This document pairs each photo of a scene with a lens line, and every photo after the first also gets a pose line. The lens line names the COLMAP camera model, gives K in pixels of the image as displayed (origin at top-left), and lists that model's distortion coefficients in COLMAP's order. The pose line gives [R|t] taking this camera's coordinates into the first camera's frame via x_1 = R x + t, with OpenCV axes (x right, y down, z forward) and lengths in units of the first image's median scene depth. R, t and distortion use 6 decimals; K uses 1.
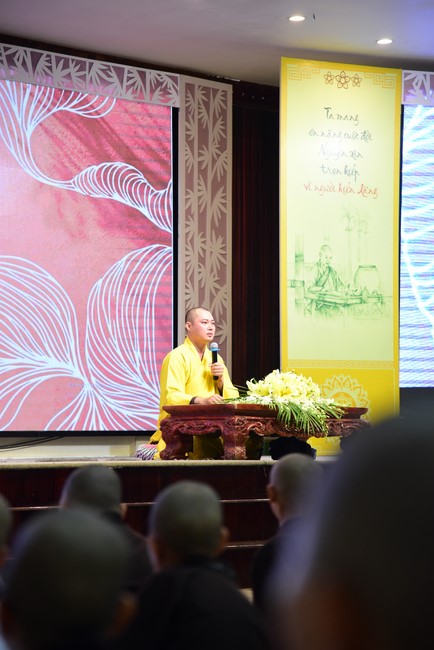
lens RADIAL K [[2145.0, 0, 216.6], [0, 2145.0, 325.7], [0, 0, 1]] dist [1.073822, 0.000000]
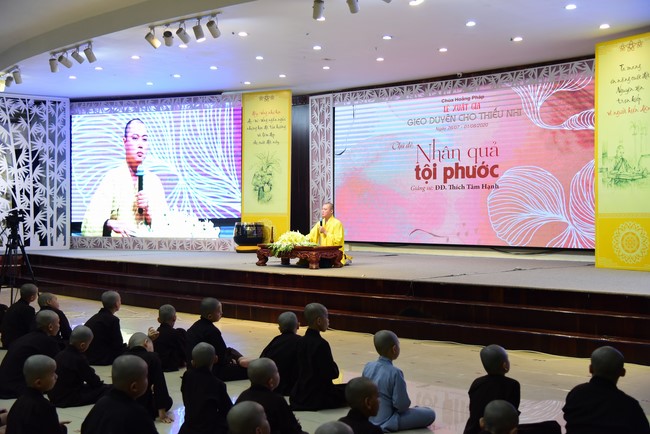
lens RADIAL K [[954.1, 0, 324.7], [0, 954.1, 216.2], [0, 0, 1]] dist [0.042133, 0.000000]
pose [[-0.078931, 0.014023, -0.996781, 0.835958], [0.064391, 0.997885, 0.008940, -0.003532], [0.994798, -0.063478, -0.079667, 0.835874]]
